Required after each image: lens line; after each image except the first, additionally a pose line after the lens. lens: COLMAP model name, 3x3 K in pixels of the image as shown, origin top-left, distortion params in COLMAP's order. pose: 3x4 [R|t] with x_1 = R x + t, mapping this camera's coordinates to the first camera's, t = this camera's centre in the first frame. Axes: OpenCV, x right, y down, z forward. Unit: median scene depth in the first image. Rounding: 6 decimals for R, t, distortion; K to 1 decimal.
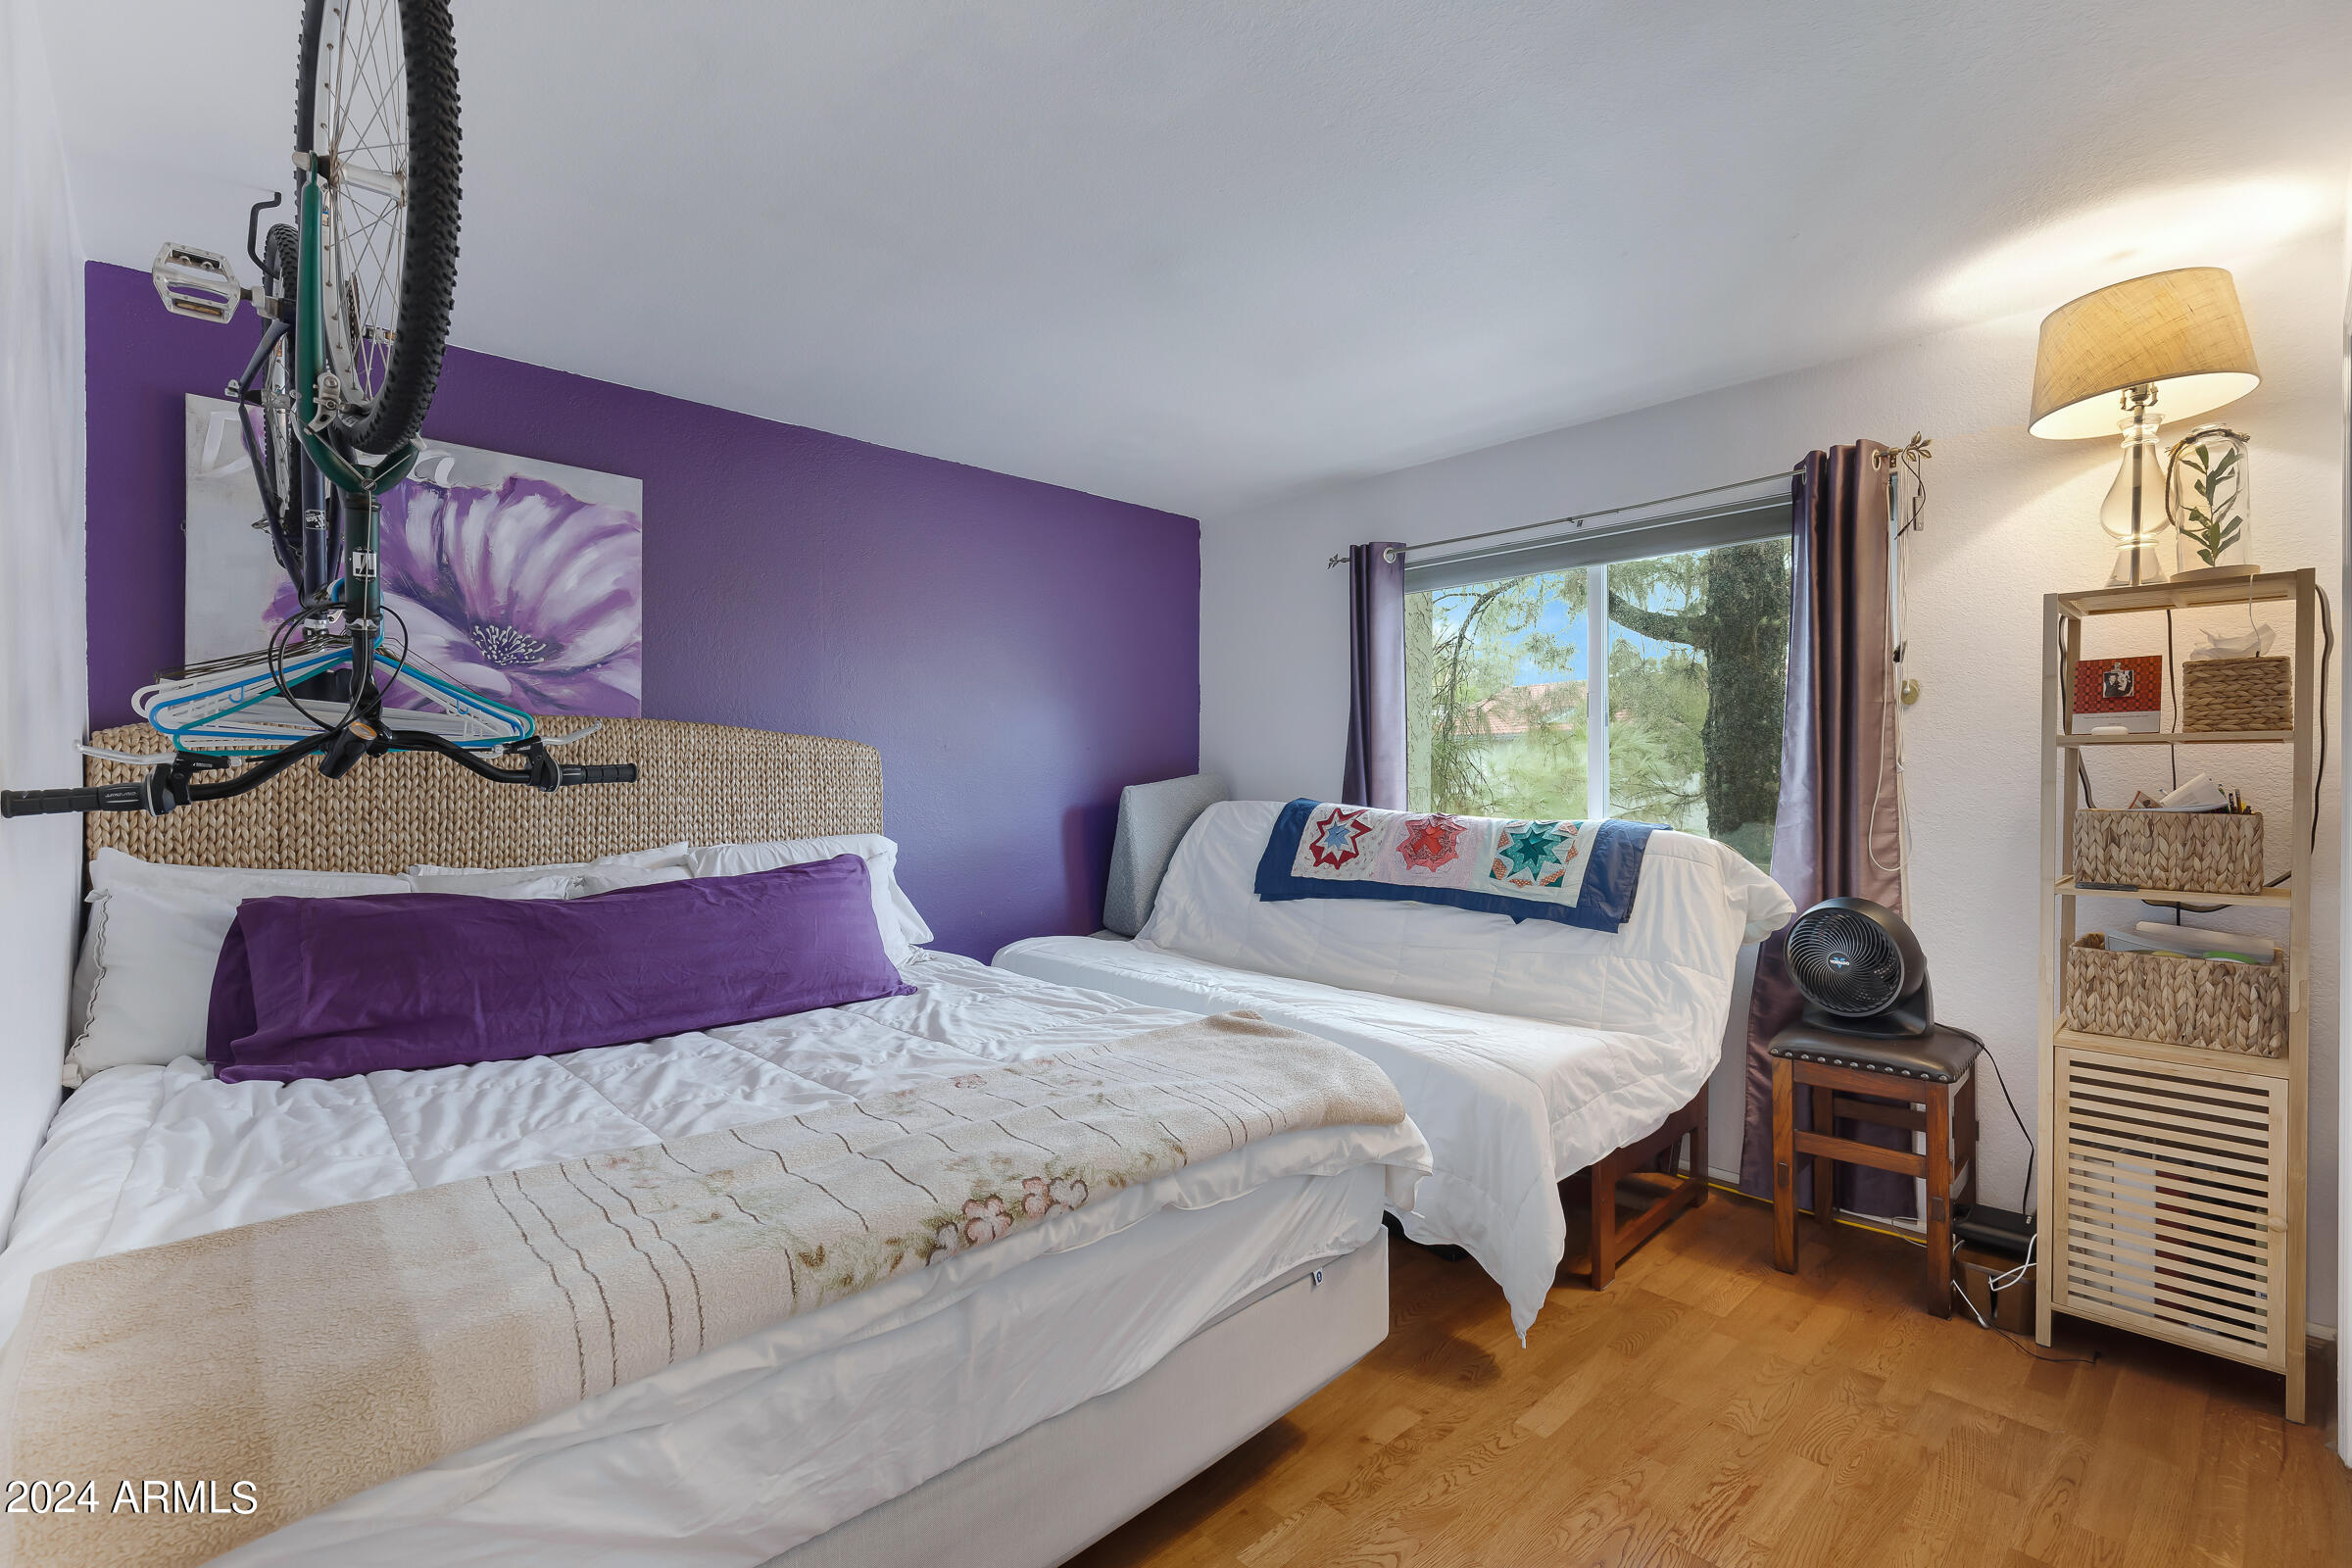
lens RADIAL K [[1065.9, 0, 1198.4], [0, 1065.9, 783.7], [0, 0, 1]] dist [0.010049, -0.002133]
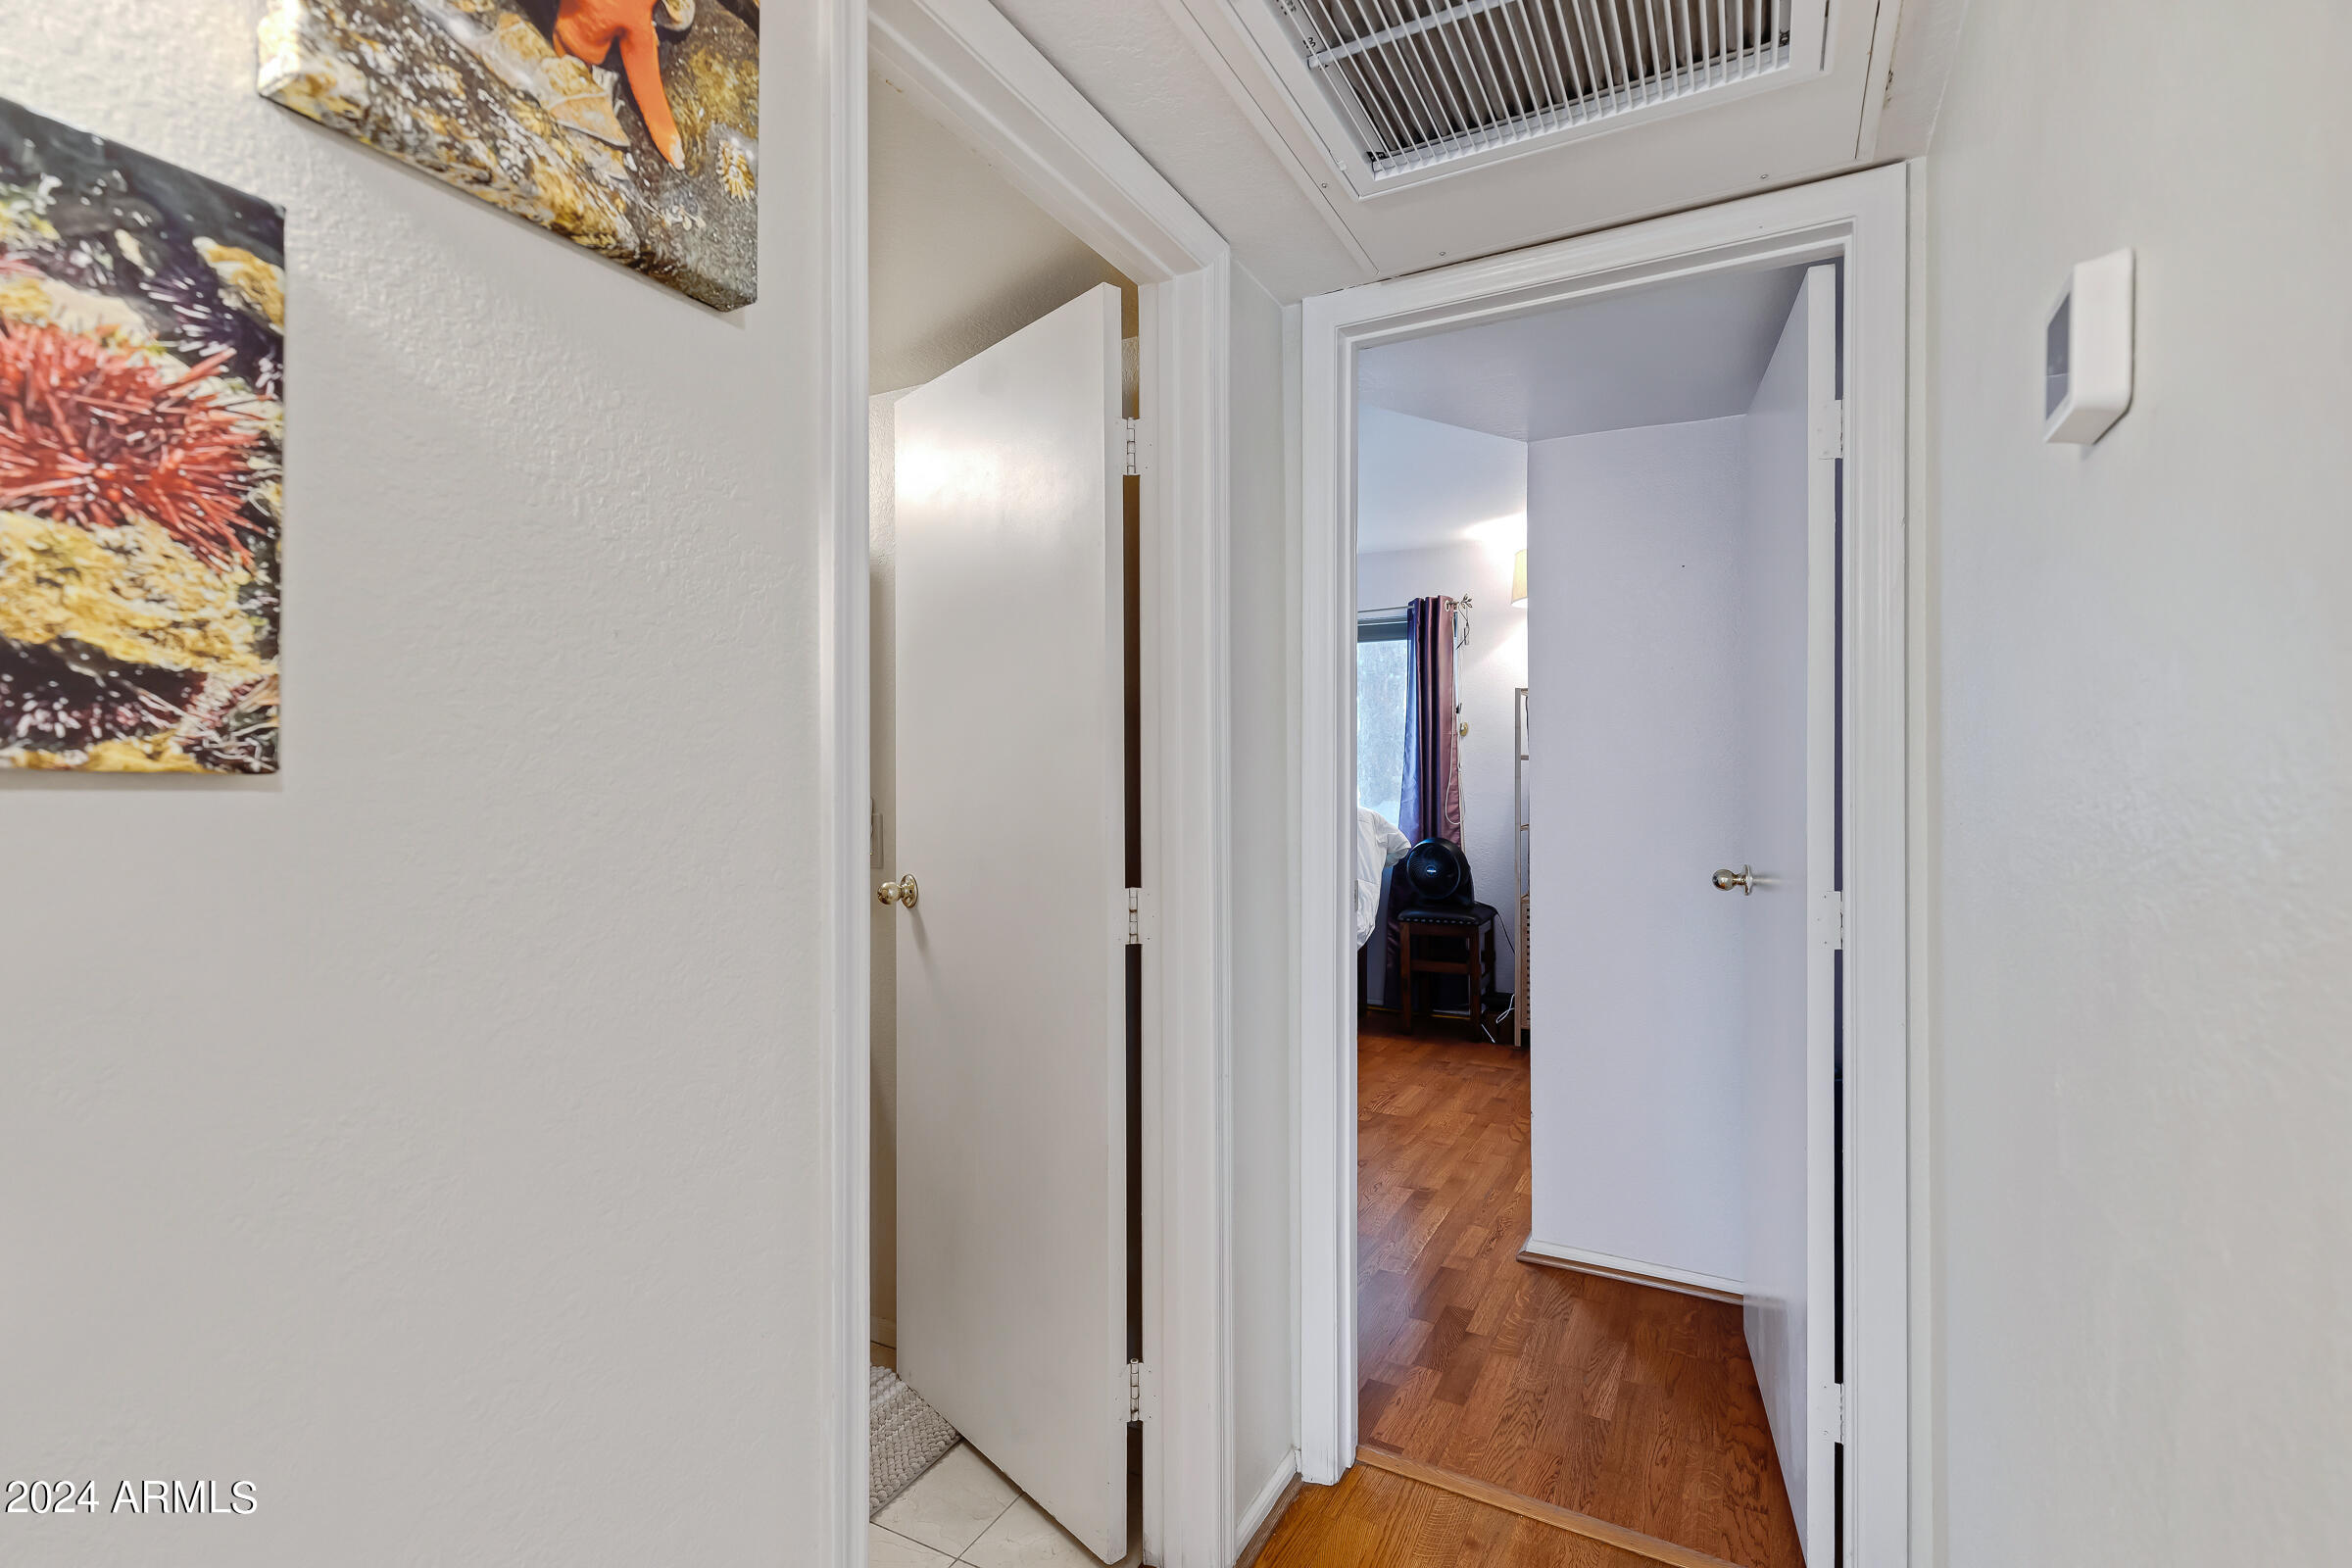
lens RADIAL K [[1065.9, 0, 1165.1], [0, 1065.9, 779.1], [0, 0, 1]] dist [0.010049, -0.002133]
pose [[0.959255, -0.005475, 0.282487, -0.380415], [0.005776, 0.999983, -0.000233, 0.000071], [-0.282481, 0.001855, 0.959271, -0.669068]]
